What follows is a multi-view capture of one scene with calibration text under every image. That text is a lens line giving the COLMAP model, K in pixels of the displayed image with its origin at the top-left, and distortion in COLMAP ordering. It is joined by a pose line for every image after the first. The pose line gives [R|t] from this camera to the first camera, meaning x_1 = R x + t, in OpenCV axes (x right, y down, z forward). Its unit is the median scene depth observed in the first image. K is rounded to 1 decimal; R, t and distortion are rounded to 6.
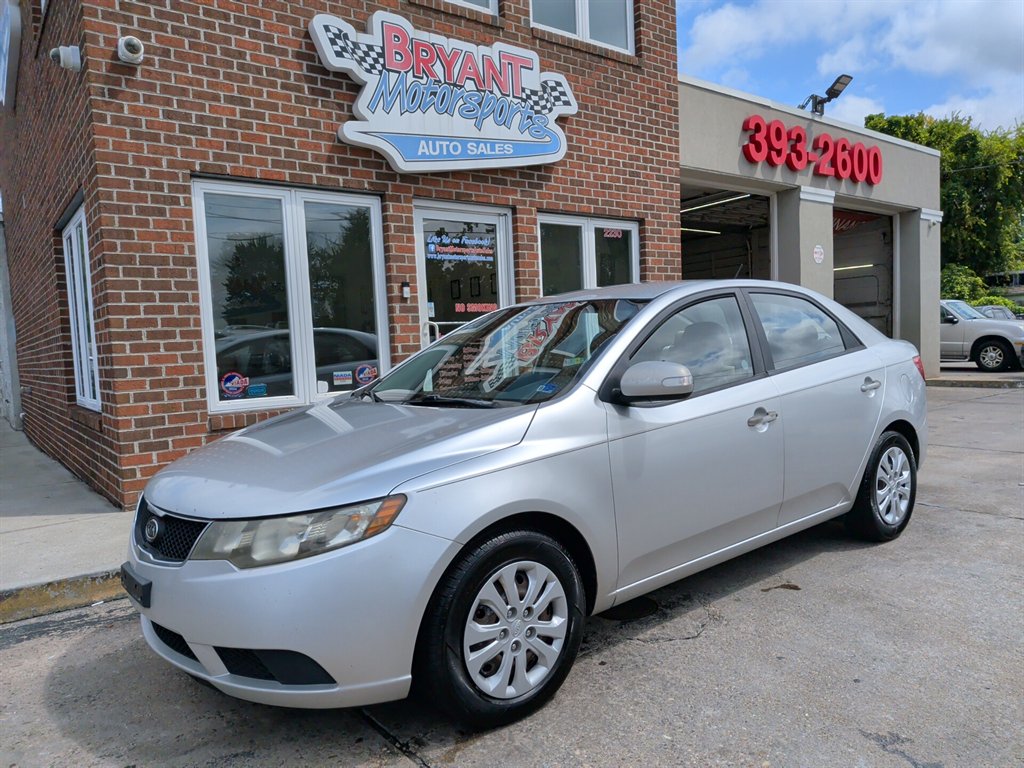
lens RADIAL K [[718.5, 0, 511.3], [0, 718.5, 416.6], [0, 0, 1]] dist [-0.001836, -0.038029]
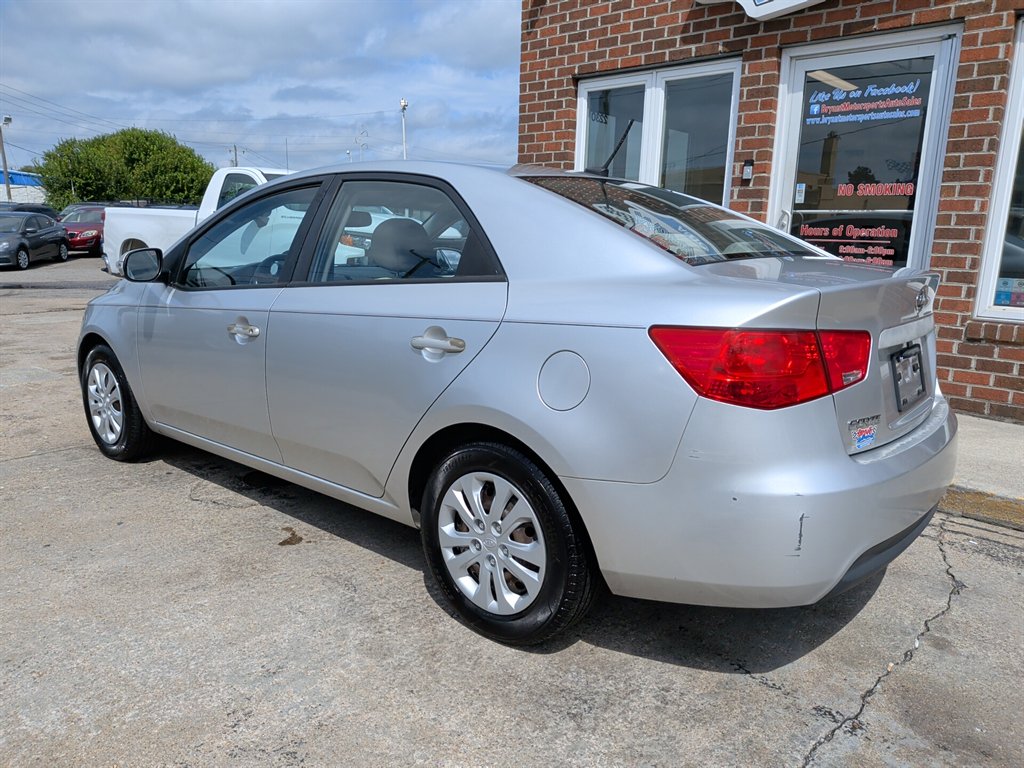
lens RADIAL K [[732.1, 0, 512.0], [0, 732.1, 384.0], [0, 0, 1]] dist [0.000003, -0.004729]
pose [[0.188835, 0.236642, -0.953070, 0.738493], [-0.133218, 0.967732, 0.213888, -0.092814], [0.972931, 0.086577, 0.214266, 0.649798]]
